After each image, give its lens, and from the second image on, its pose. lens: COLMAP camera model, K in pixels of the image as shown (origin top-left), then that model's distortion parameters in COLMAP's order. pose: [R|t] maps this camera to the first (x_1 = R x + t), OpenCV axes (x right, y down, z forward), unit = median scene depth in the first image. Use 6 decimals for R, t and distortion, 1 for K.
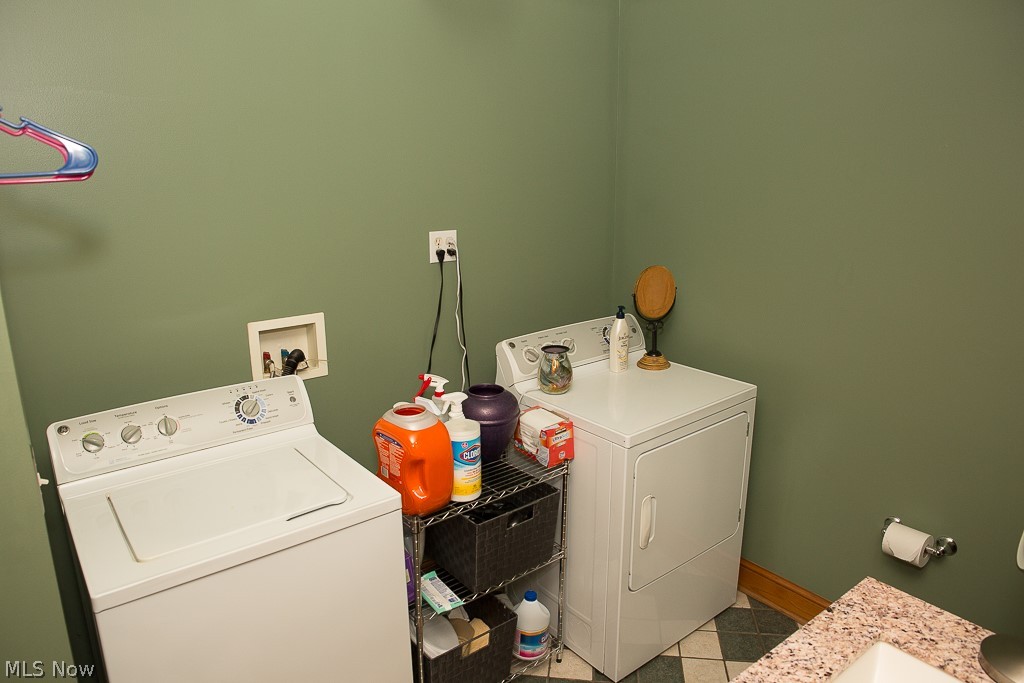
lens RADIAL K [[701.2, 0, 512.0], [0, 701.2, 341.5], [0, 0, 1]] dist [0.000590, 0.000426]
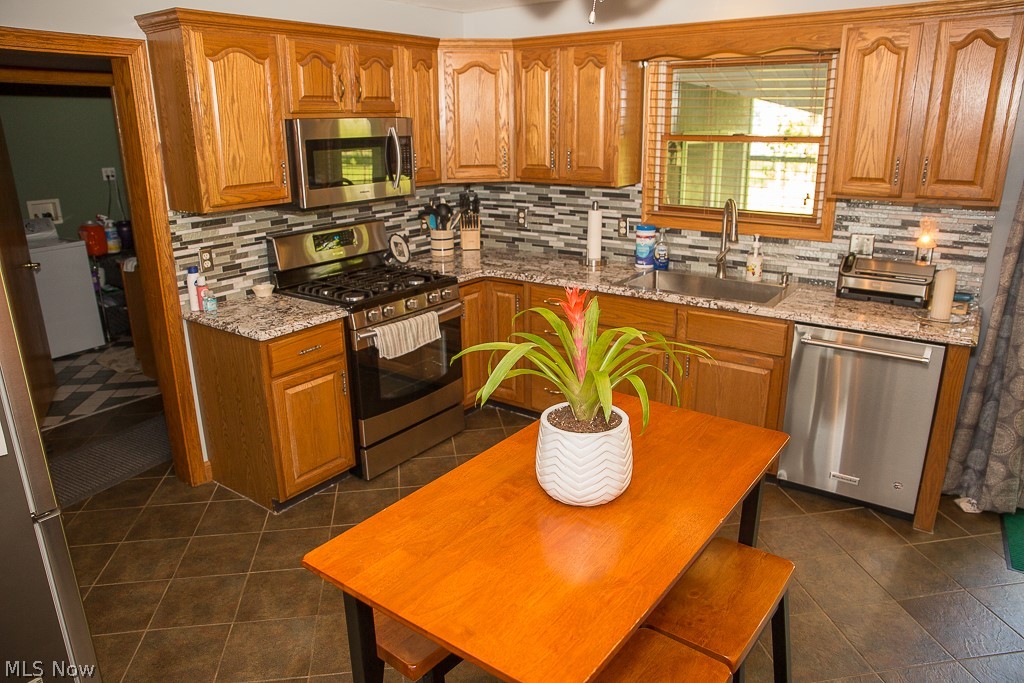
lens RADIAL K [[701.2, 0, 512.0], [0, 701.2, 341.5], [0, 0, 1]] dist [0.000590, 0.000426]
pose [[0.967321, -0.084908, 0.238915, 0.727052], [0.075554, 0.995983, 0.048061, 0.508967], [-0.242036, -0.028440, 0.969850, -2.052812]]
